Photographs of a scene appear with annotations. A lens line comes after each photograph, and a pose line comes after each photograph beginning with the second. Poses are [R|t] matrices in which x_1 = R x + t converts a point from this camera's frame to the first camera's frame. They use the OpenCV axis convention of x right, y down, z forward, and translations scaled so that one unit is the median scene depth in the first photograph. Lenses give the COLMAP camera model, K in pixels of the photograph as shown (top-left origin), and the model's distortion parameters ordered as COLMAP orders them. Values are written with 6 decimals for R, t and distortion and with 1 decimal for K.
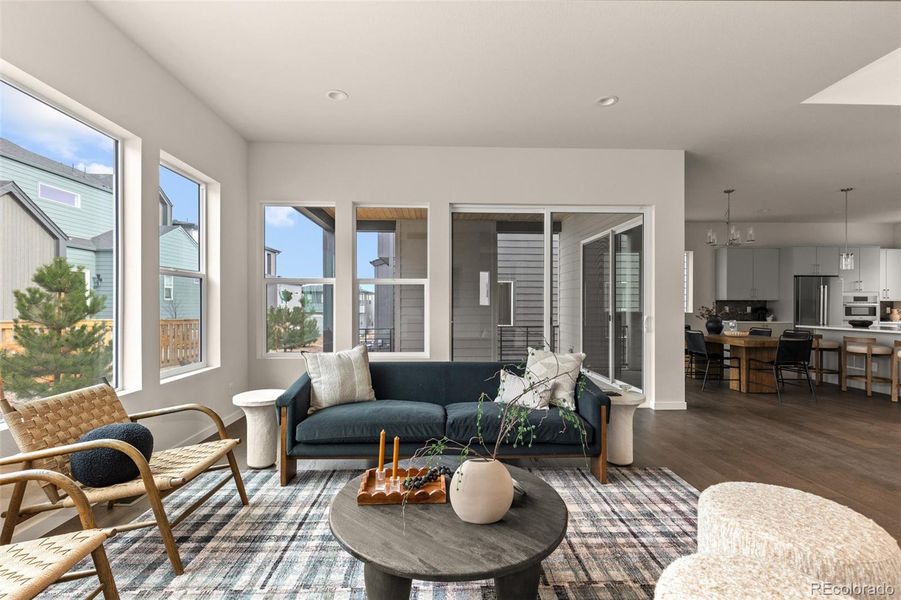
lens RADIAL K [[401.0, 0, 449.2], [0, 401.0, 296.0], [0, 0, 1]] dist [0.007461, -0.000266]
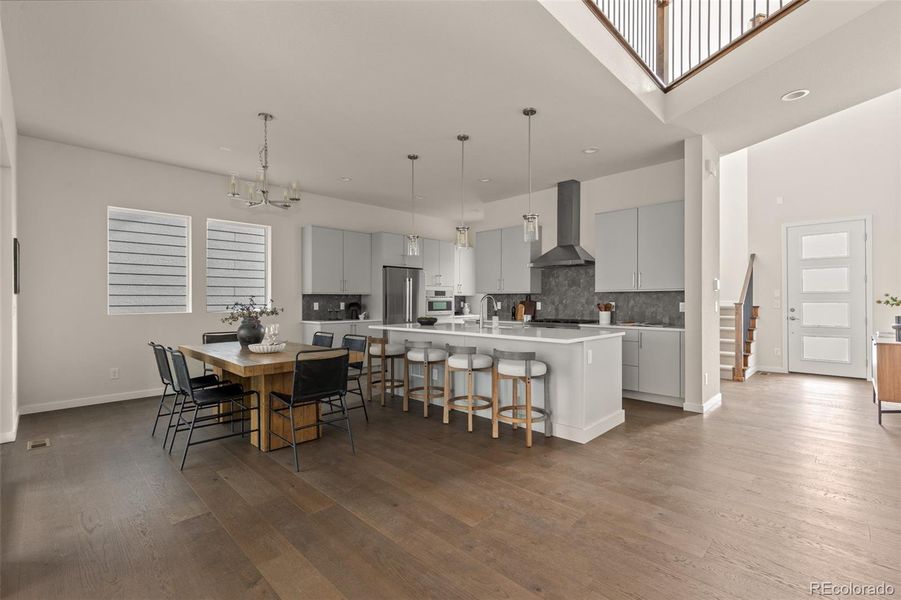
lens RADIAL K [[401.0, 0, 444.6], [0, 401.0, 301.6], [0, 0, 1]] dist [0.007461, -0.000266]
pose [[0.736499, -0.009845, 0.676367, 0.501327], [-0.003549, 0.999824, 0.018417, 0.012795], [-0.676429, -0.015965, 0.736335, 0.377828]]
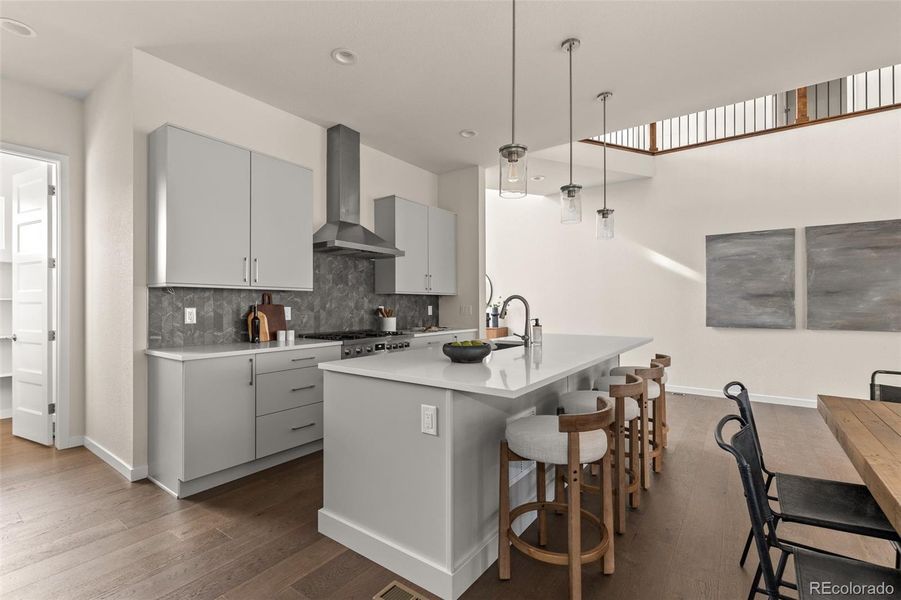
lens RADIAL K [[401.0, 0, 454.7], [0, 401.0, 299.6], [0, 0, 1]] dist [0.007461, -0.000266]
pose [[-0.792841, -0.001164, 0.609428, 0.844695], [-0.016845, 0.999658, -0.020006, 0.030309], [-0.609196, -0.026128, -0.792589, 1.334381]]
